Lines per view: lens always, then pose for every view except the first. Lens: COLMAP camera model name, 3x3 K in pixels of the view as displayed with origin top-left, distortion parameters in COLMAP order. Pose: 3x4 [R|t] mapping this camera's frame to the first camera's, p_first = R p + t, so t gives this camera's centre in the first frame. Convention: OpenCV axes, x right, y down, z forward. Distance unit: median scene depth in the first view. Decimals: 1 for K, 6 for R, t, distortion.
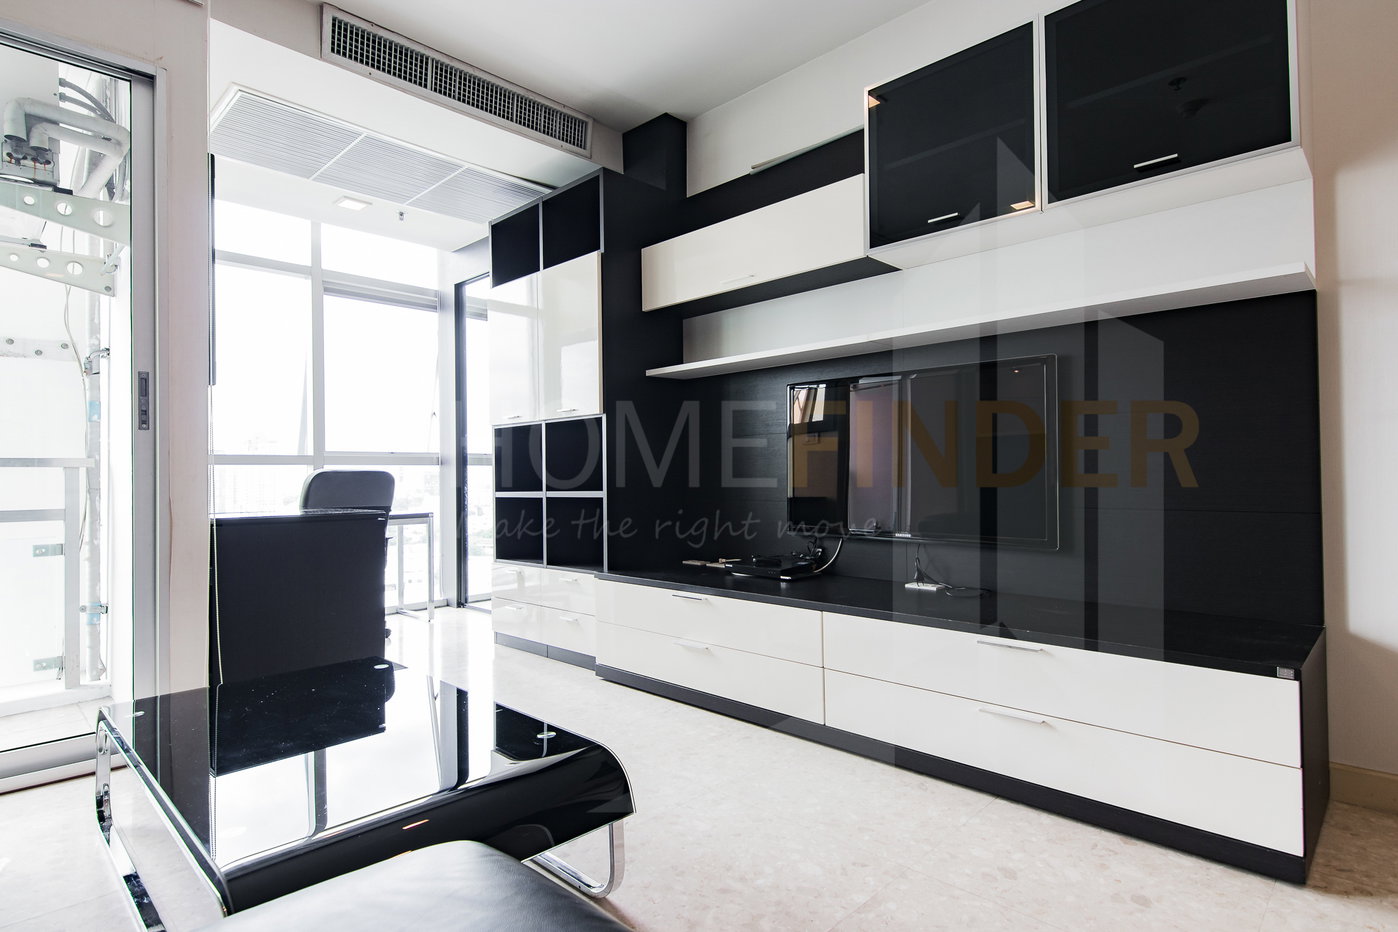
lens RADIAL K [[730.6, 0, 699.0], [0, 730.6, 466.0], [0, 0, 1]] dist [0.026289, -0.014683]
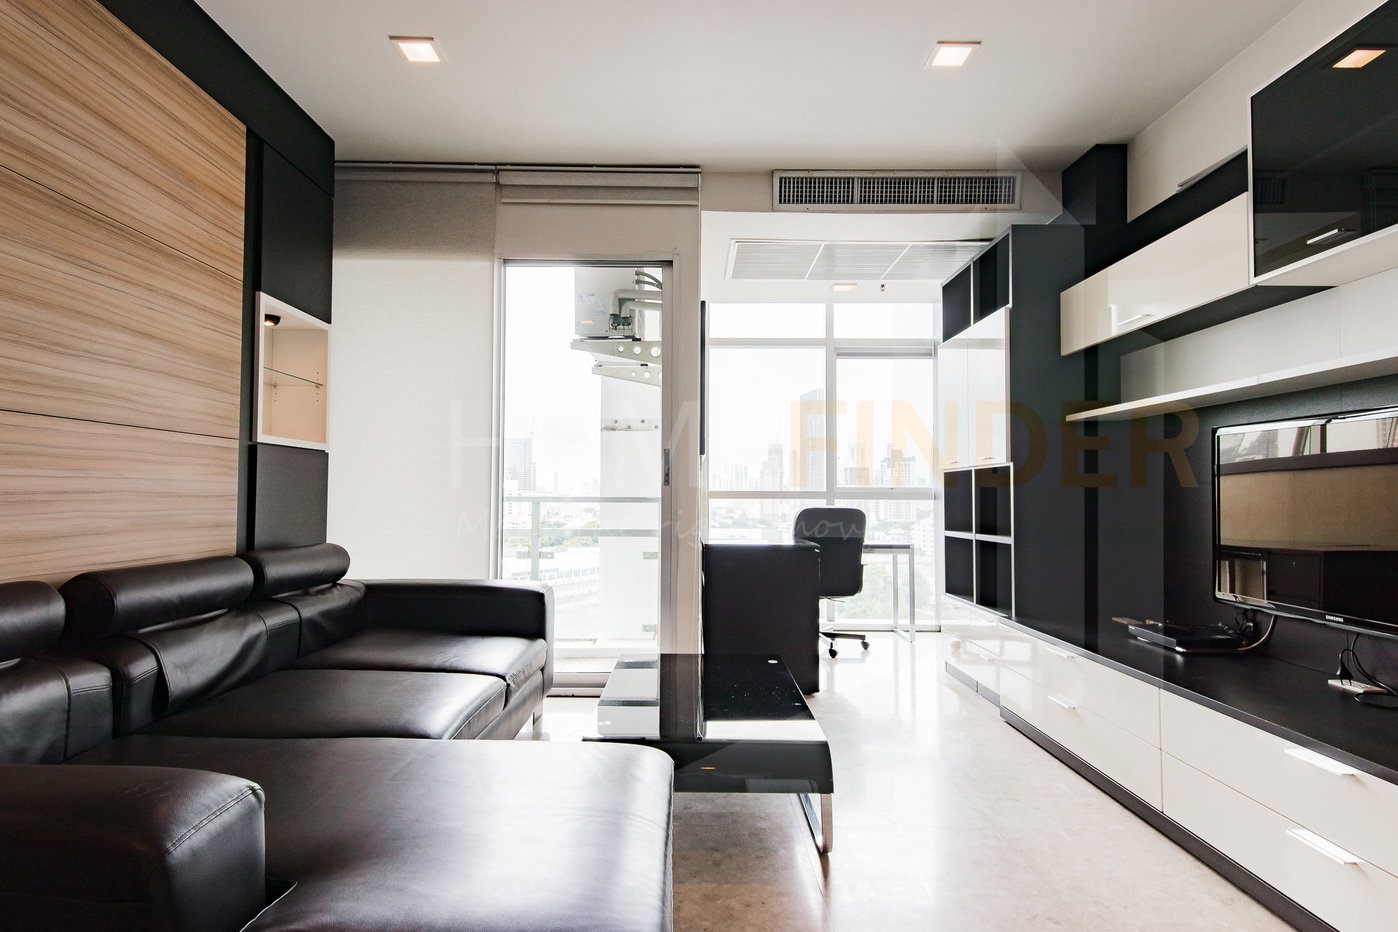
lens RADIAL K [[766.1, 0, 699.0], [0, 766.1, 466.0], [0, 0, 1]] dist [0.030145, -0.020088]
pose [[0.706879, -0.009249, -0.707274, 0.322618], [-0.007005, 0.999774, -0.020075, -0.041357], [0.707300, 0.019145, 0.706654, -0.075858]]
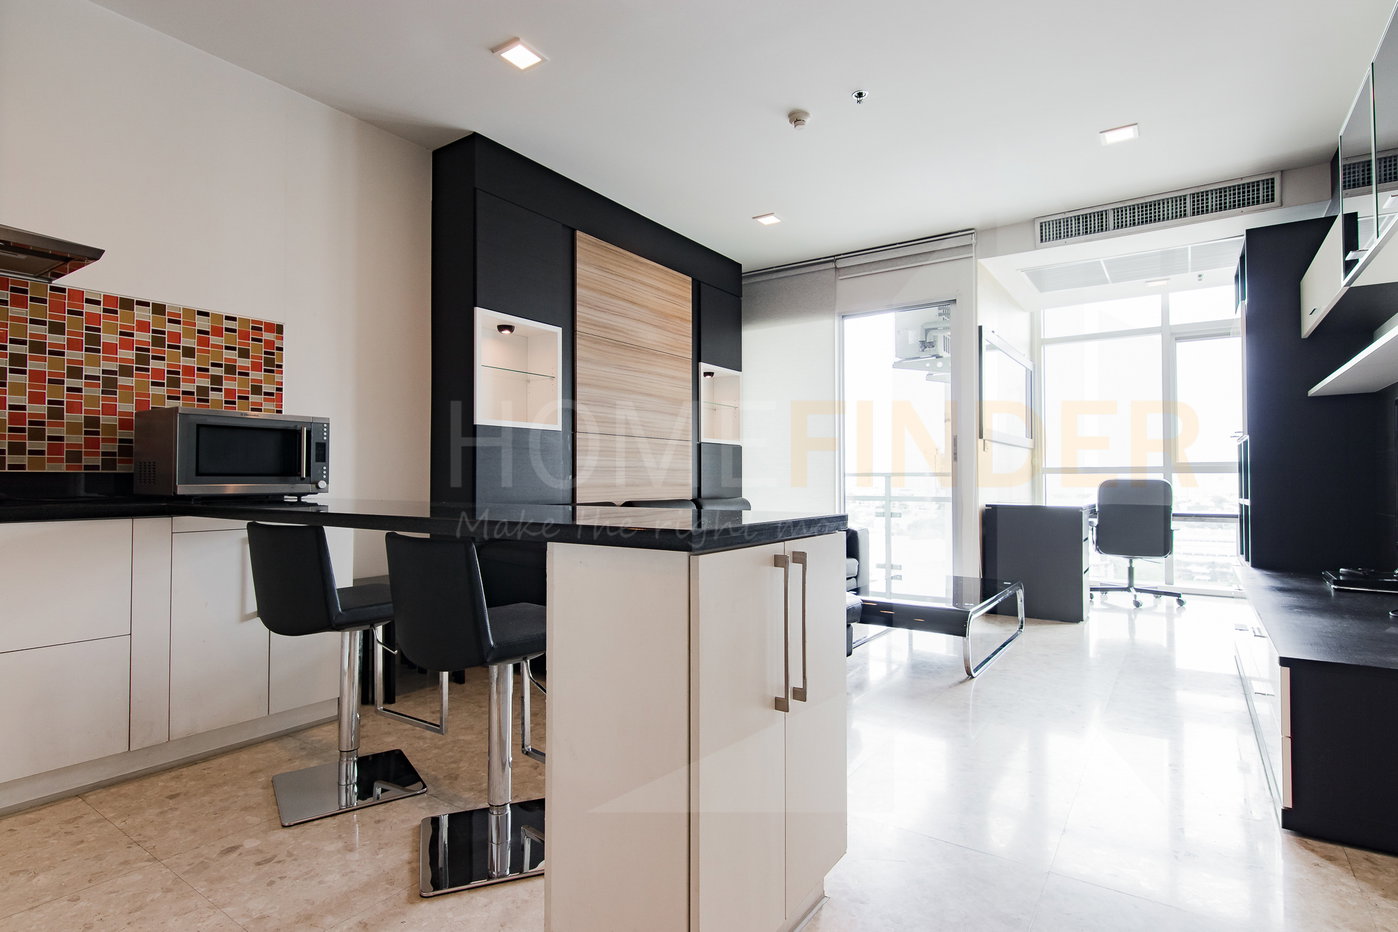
lens RADIAL K [[717.5, 0, 699.0], [0, 717.5, 466.0], [0, 0, 1]] dist [0.003110, 0.000884]
pose [[0.176685, -0.005004, -0.984255, 0.858417], [0.009330, 0.999951, -0.003409, -0.026220], [0.984223, -0.008581, 0.176723, -0.088724]]
